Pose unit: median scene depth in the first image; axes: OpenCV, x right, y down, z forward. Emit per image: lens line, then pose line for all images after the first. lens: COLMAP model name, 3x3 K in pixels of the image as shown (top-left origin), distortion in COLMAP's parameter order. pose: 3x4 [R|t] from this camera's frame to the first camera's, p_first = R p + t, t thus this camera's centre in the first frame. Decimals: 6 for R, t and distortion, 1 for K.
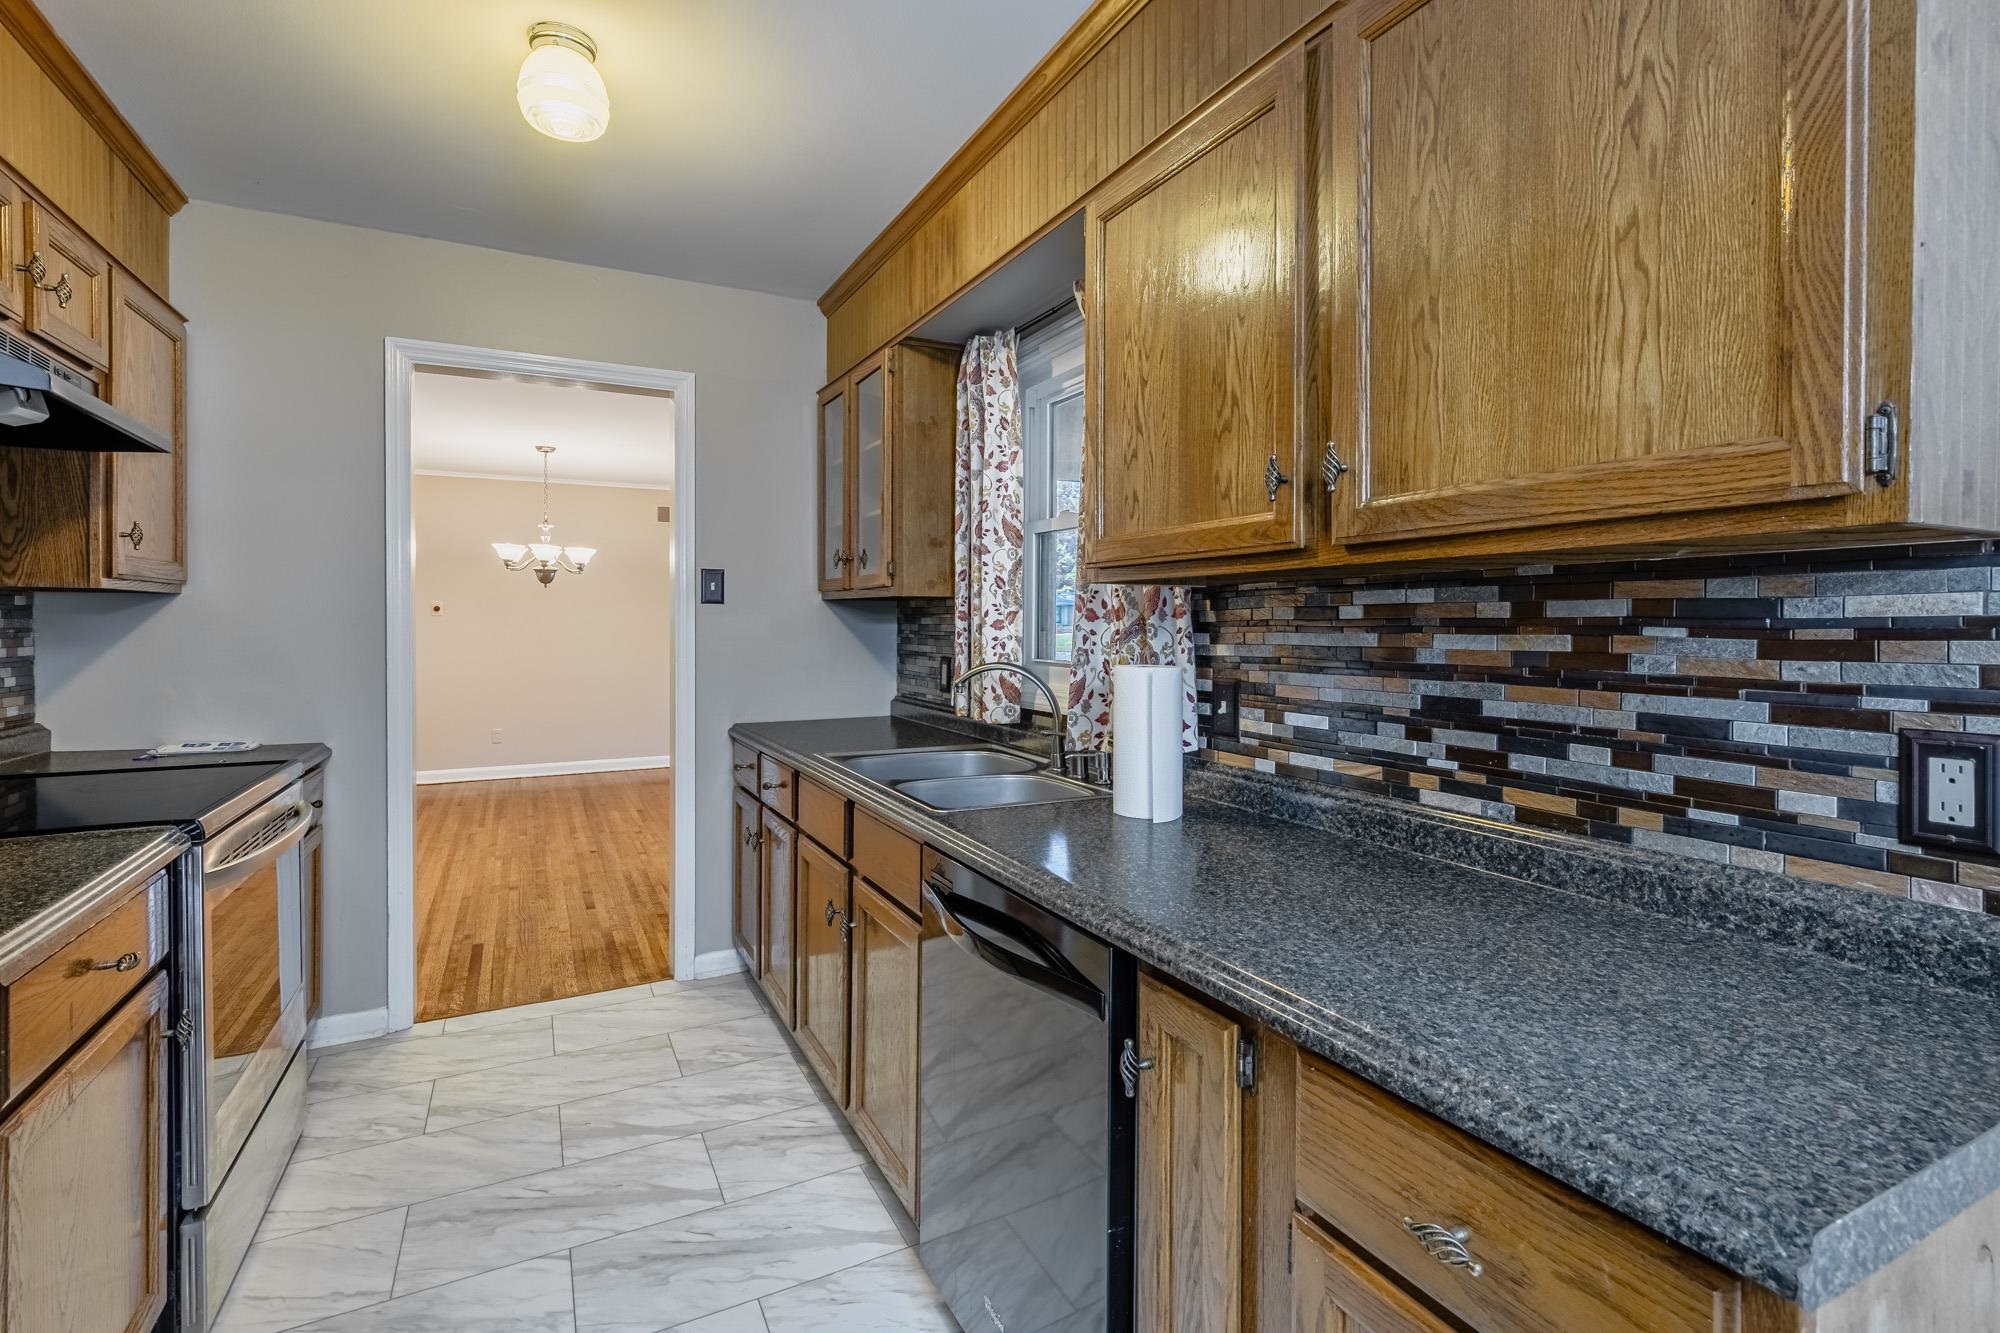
lens RADIAL K [[915.8, 0, 992.9], [0, 915.8, 630.0], [0, 0, 1]] dist [0.003031, 0.001207]
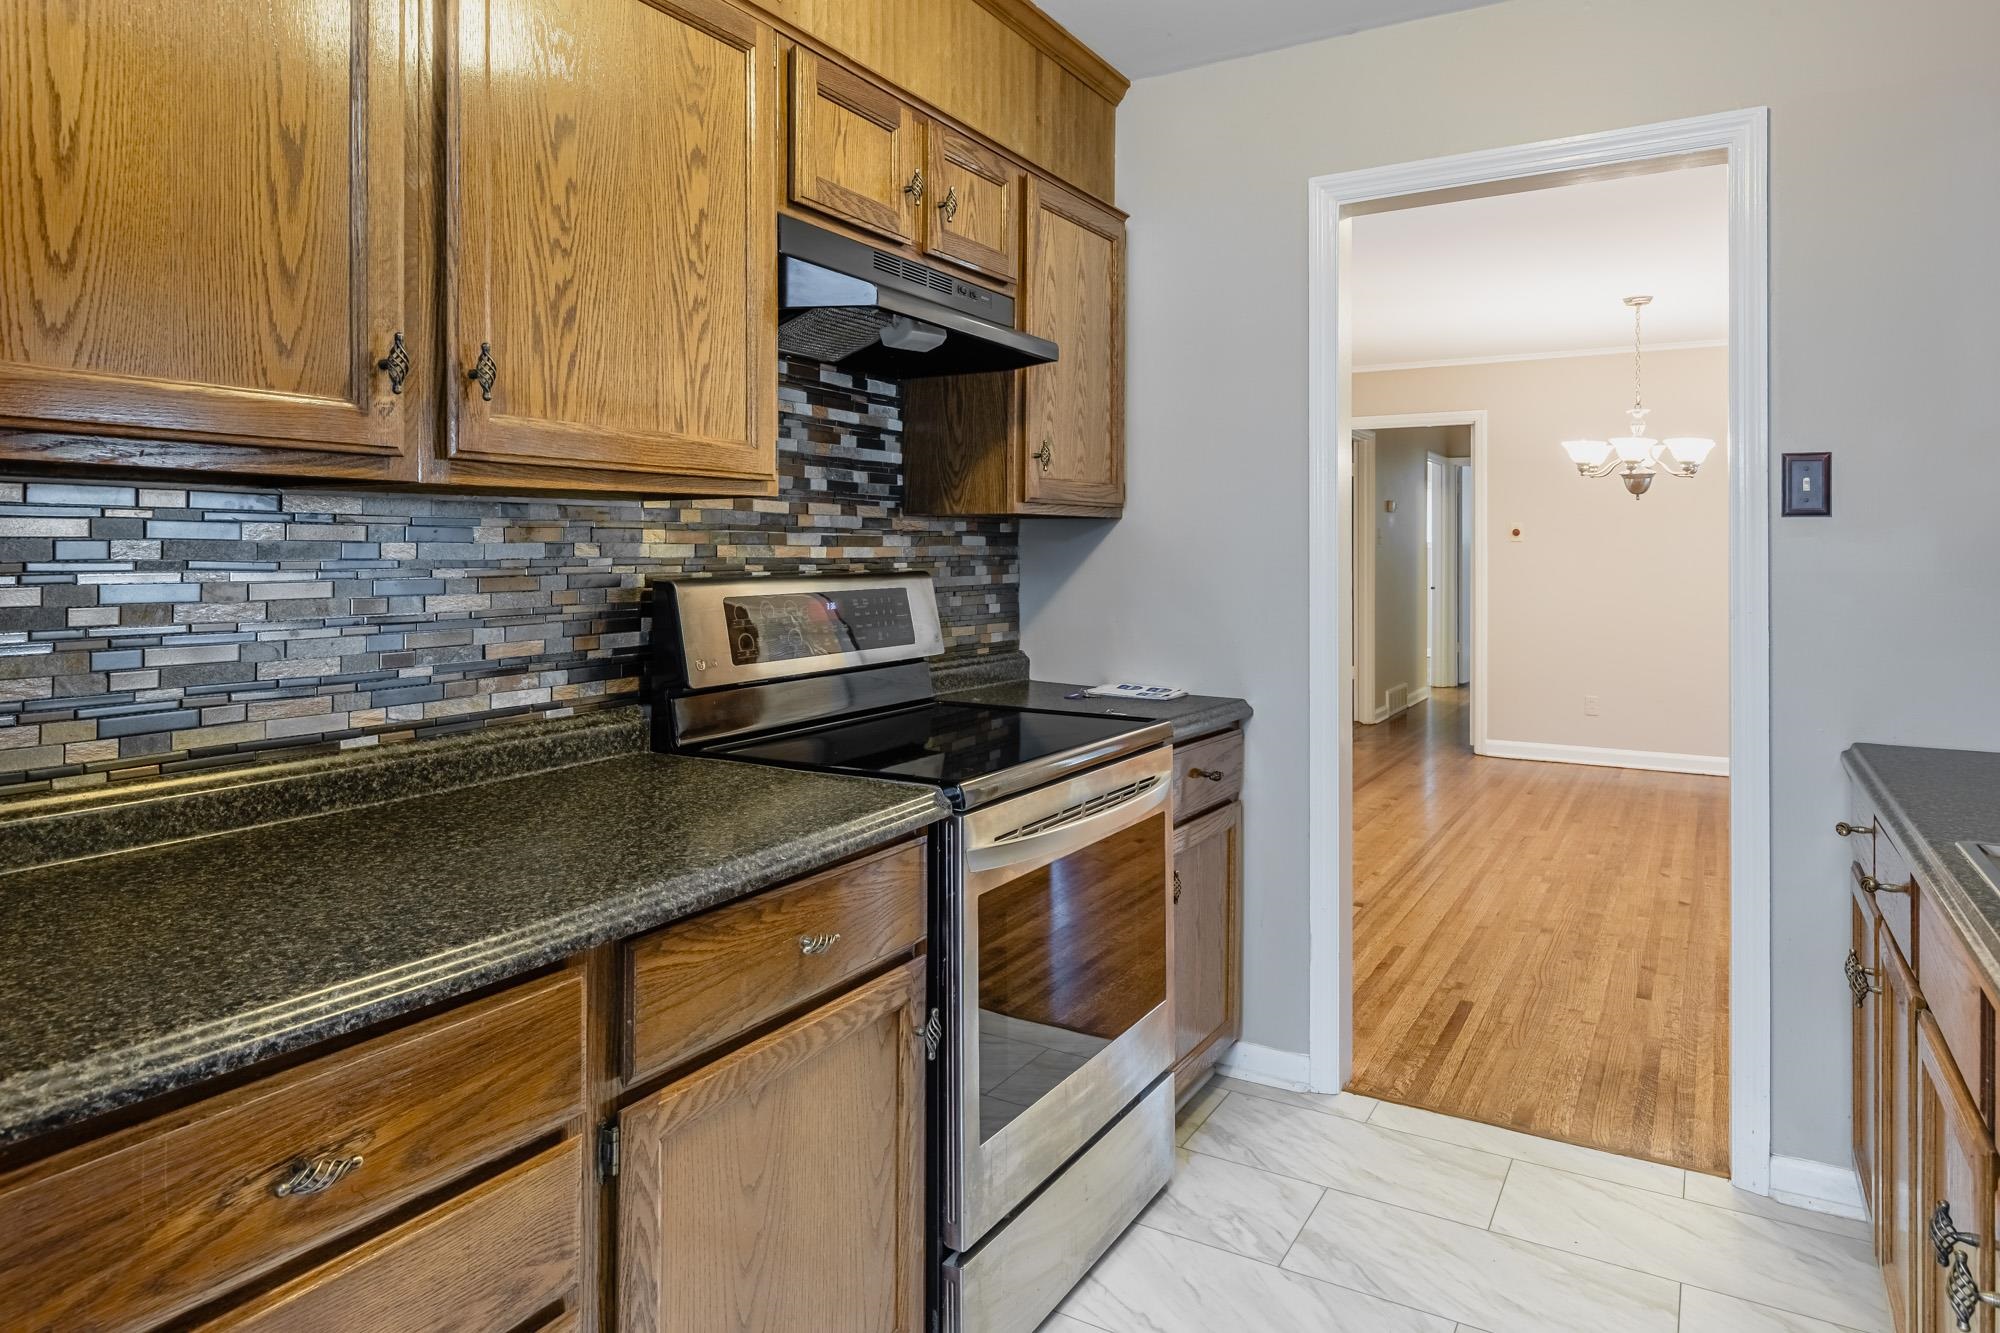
lens RADIAL K [[1197.2, 0, 1000.6], [0, 1197.2, 535.9], [0, 0, 1]] dist [0.006589, -0.006349]
pose [[0.533986, -0.009038, -0.845445, 0.045717], [-0.008103, 0.999842, -0.015806, -0.002167], [0.845454, 0.015291, 0.533829, 0.243954]]
